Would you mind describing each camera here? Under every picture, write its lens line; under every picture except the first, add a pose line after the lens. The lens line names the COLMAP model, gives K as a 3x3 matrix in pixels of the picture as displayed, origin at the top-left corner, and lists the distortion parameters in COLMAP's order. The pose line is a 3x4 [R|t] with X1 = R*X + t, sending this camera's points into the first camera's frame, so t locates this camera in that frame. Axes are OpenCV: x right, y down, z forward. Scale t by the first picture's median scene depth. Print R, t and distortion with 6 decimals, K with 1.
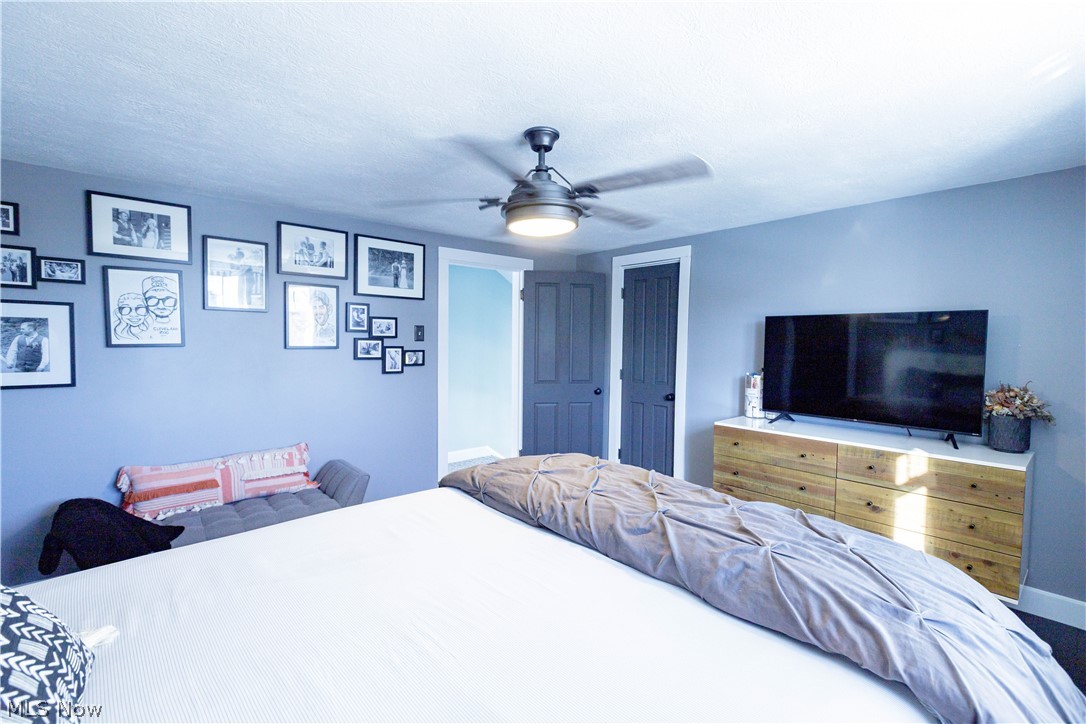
lens RADIAL K [[499.7, 0, 544.9], [0, 499.7, 361.8], [0, 0, 1]] dist [-0.001530, 0.000167]
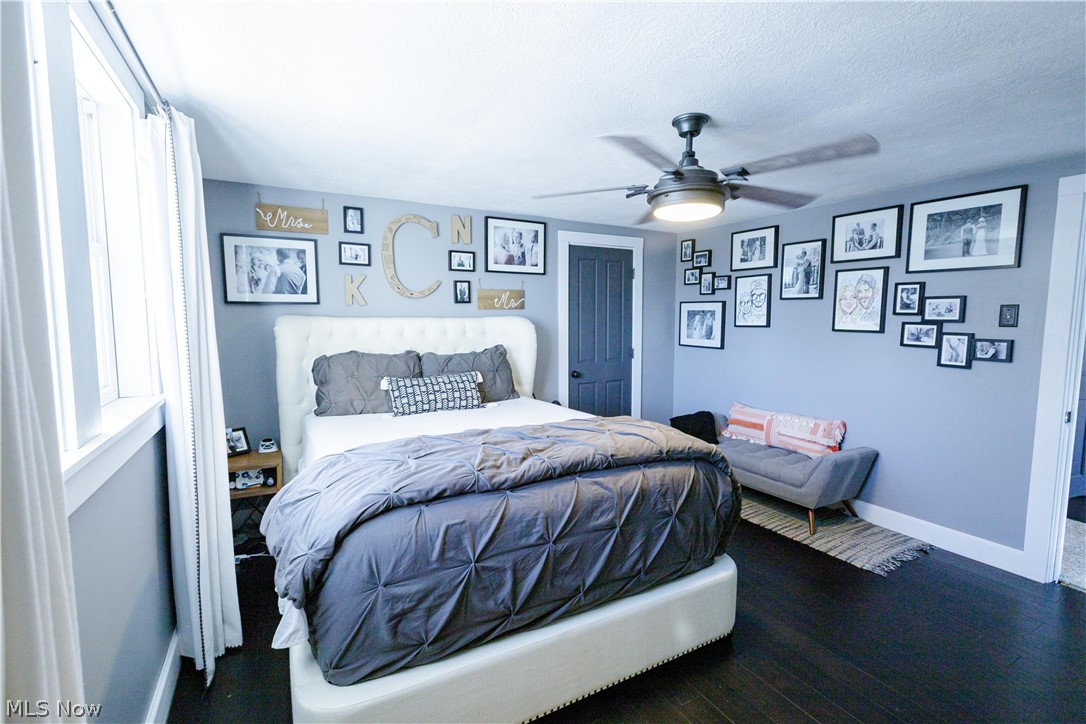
lens RADIAL K [[499.7, 0, 544.9], [0, 499.7, 361.8], [0, 0, 1]] dist [-0.001530, 0.000167]
pose [[-0.241406, 0.081391, -0.967005, 0.649491], [-0.045599, 0.994424, 0.095083, -0.032700], [0.969352, 0.067048, -0.236349, 0.597353]]
